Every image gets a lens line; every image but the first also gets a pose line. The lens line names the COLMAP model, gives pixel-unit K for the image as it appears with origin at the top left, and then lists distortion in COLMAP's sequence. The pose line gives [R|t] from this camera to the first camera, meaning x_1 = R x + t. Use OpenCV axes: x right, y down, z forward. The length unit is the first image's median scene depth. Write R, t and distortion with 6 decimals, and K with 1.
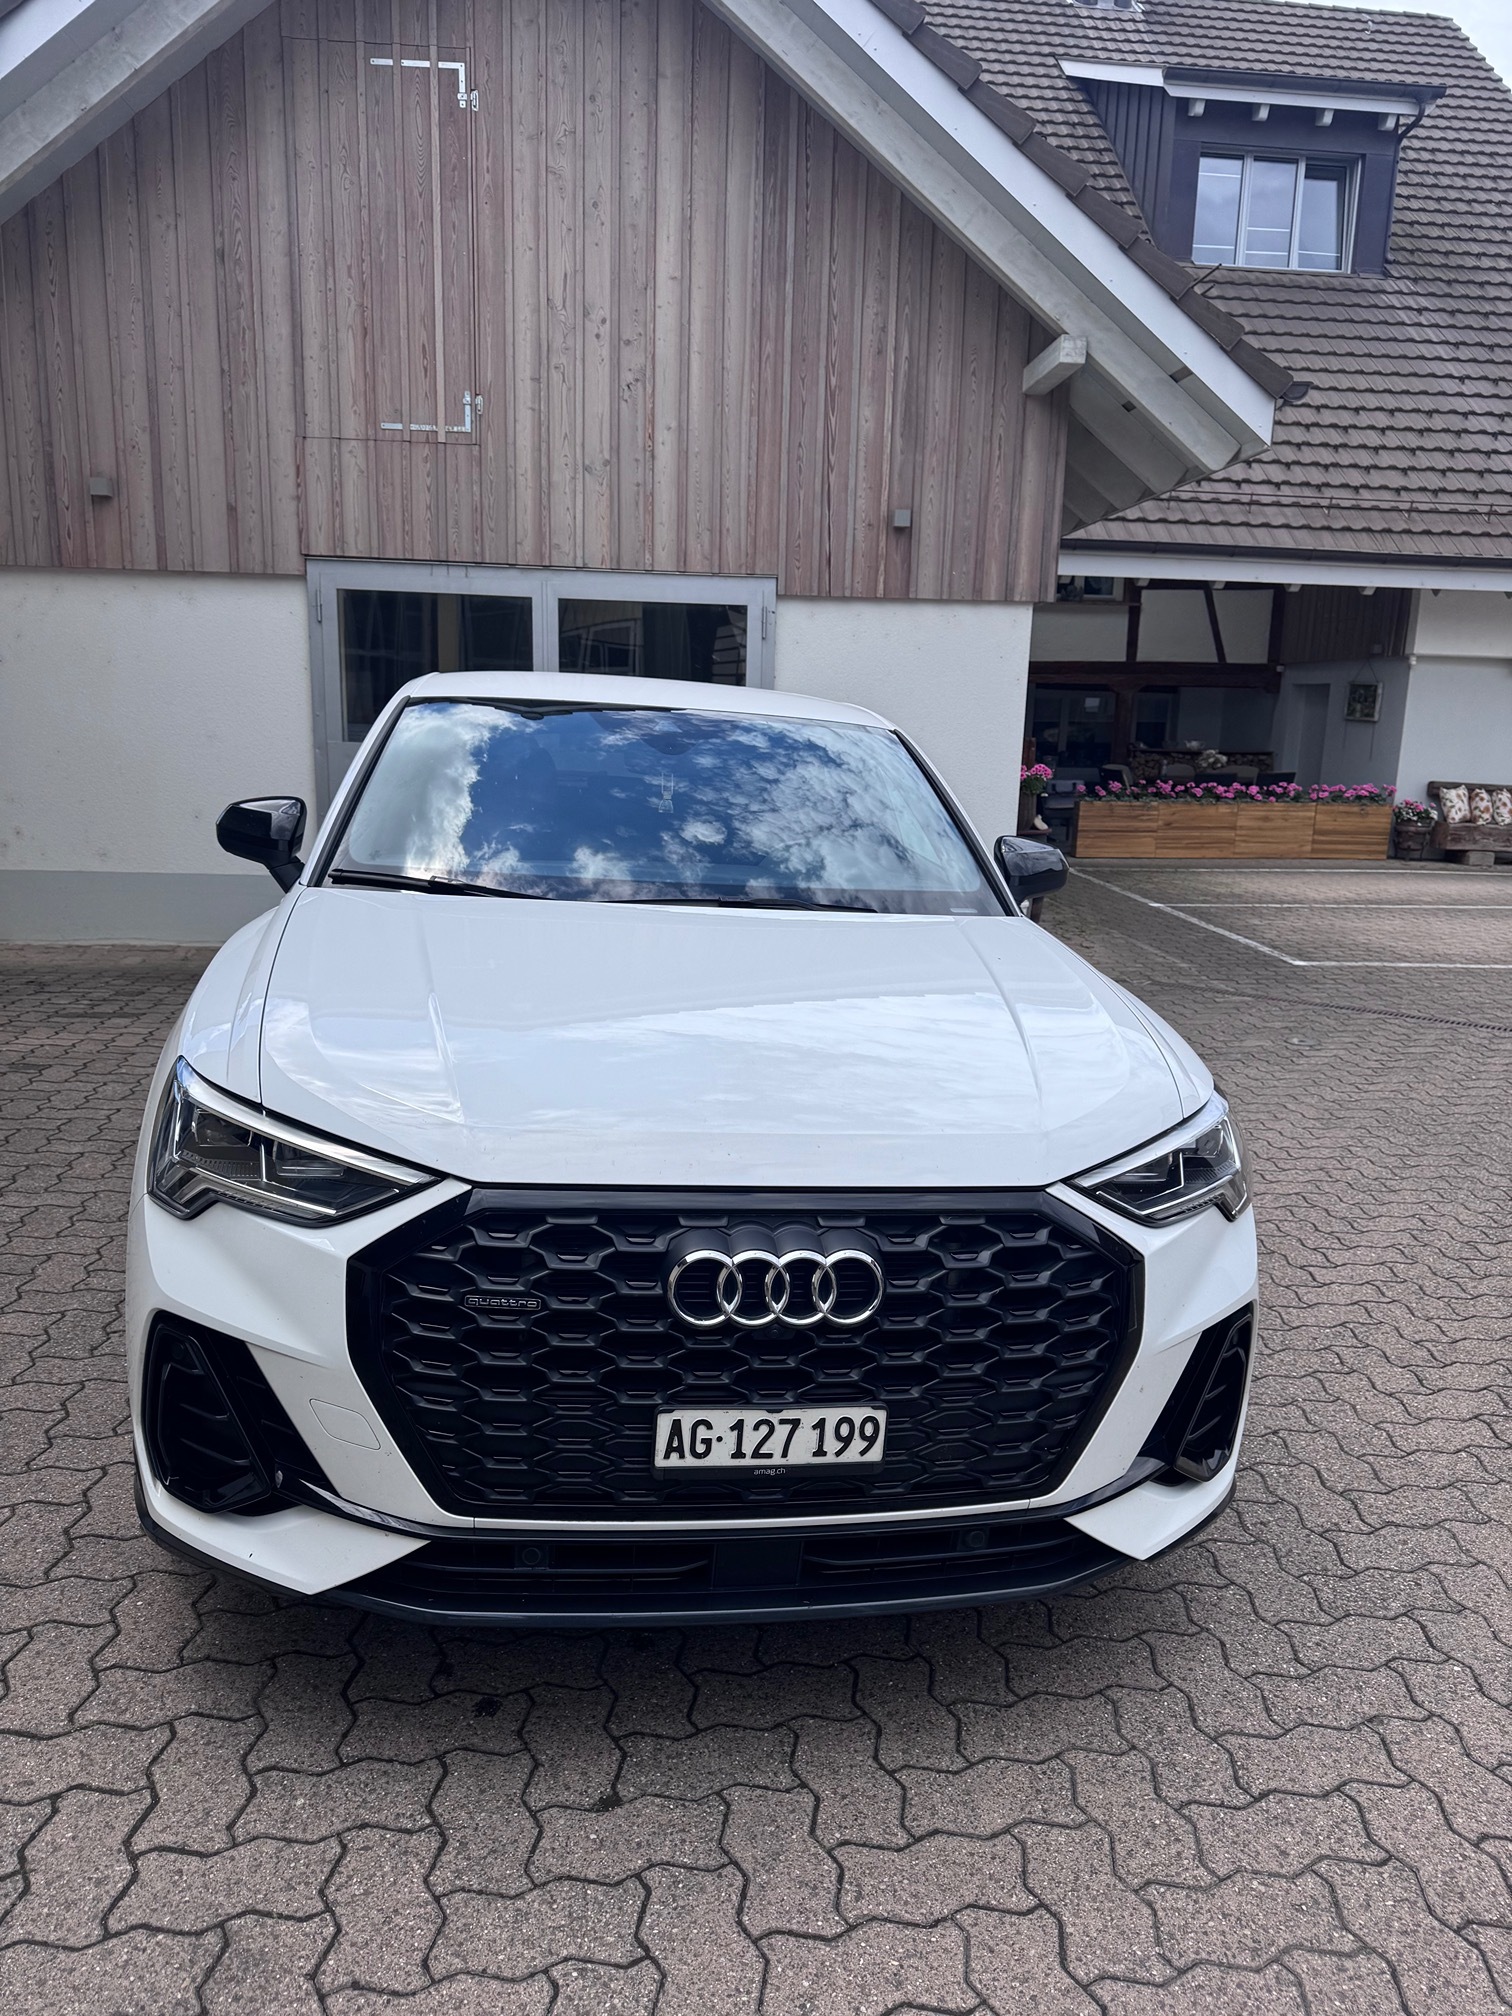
lens RADIAL K [[1426.5, 0, 756.0], [0, 1426.5, 1008.0], [0, 0, 1]] dist [0.059528, -0.068628]
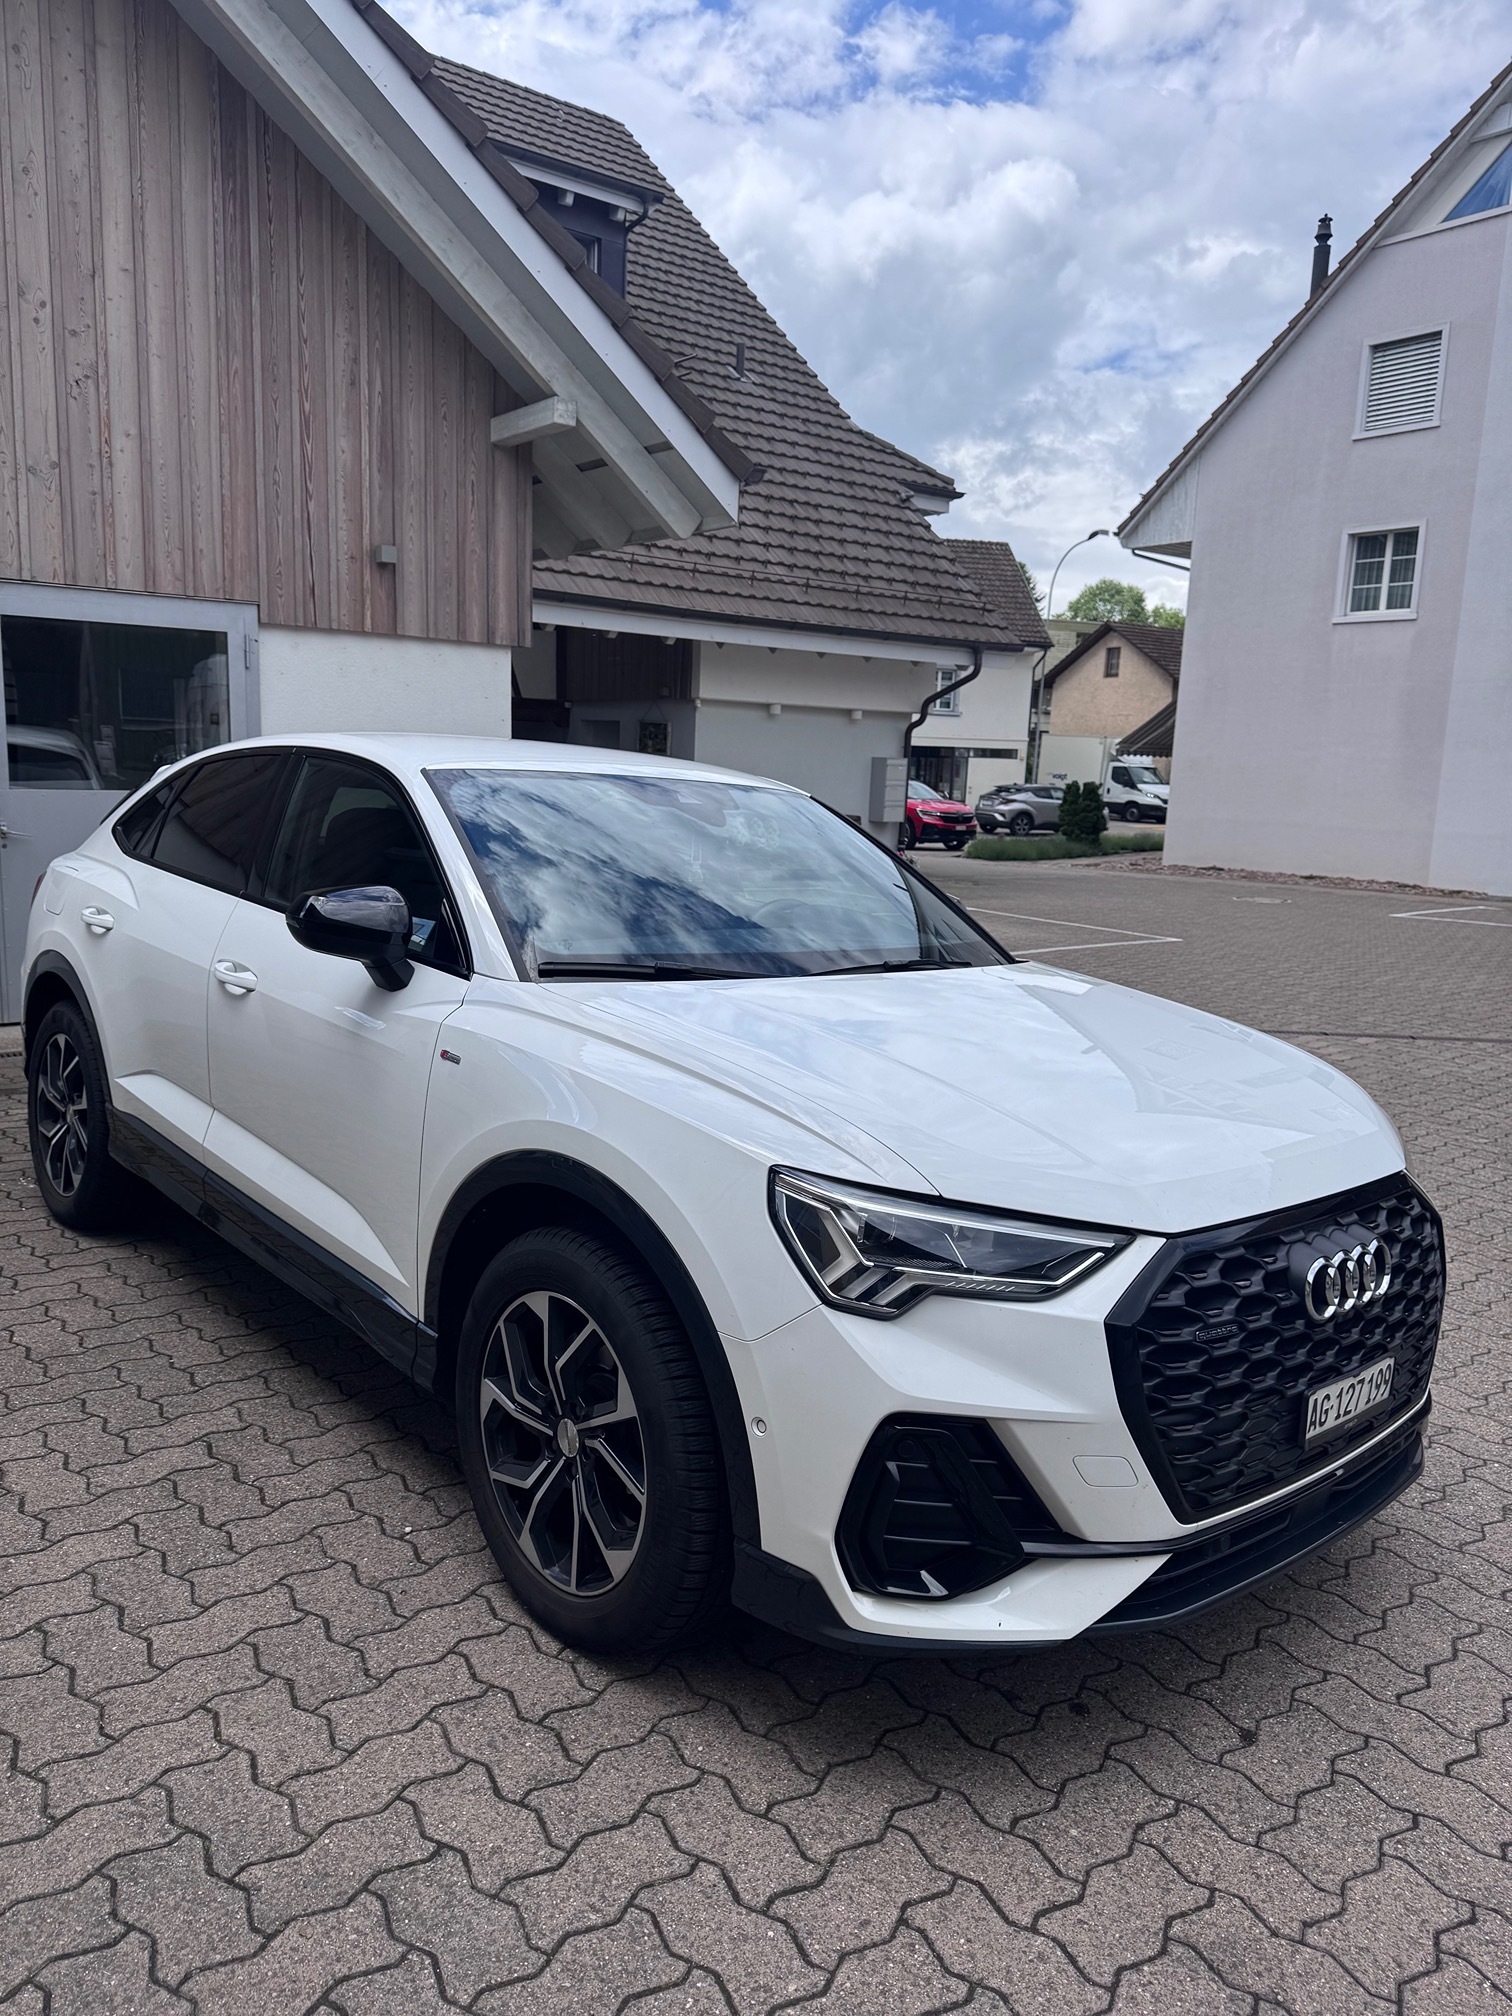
lens RADIAL K [[1419.9, 0, 755.9], [0, 1419.9, 1034.1], [0, 0, 1]] dist [-0.001087, 0.004401]
pose [[0.855422, -0.092688, 0.509571, -0.211497], [0.090473, 0.995471, 0.029194, -0.019503], [-0.509969, 0.021129, 0.859933, 0.042033]]
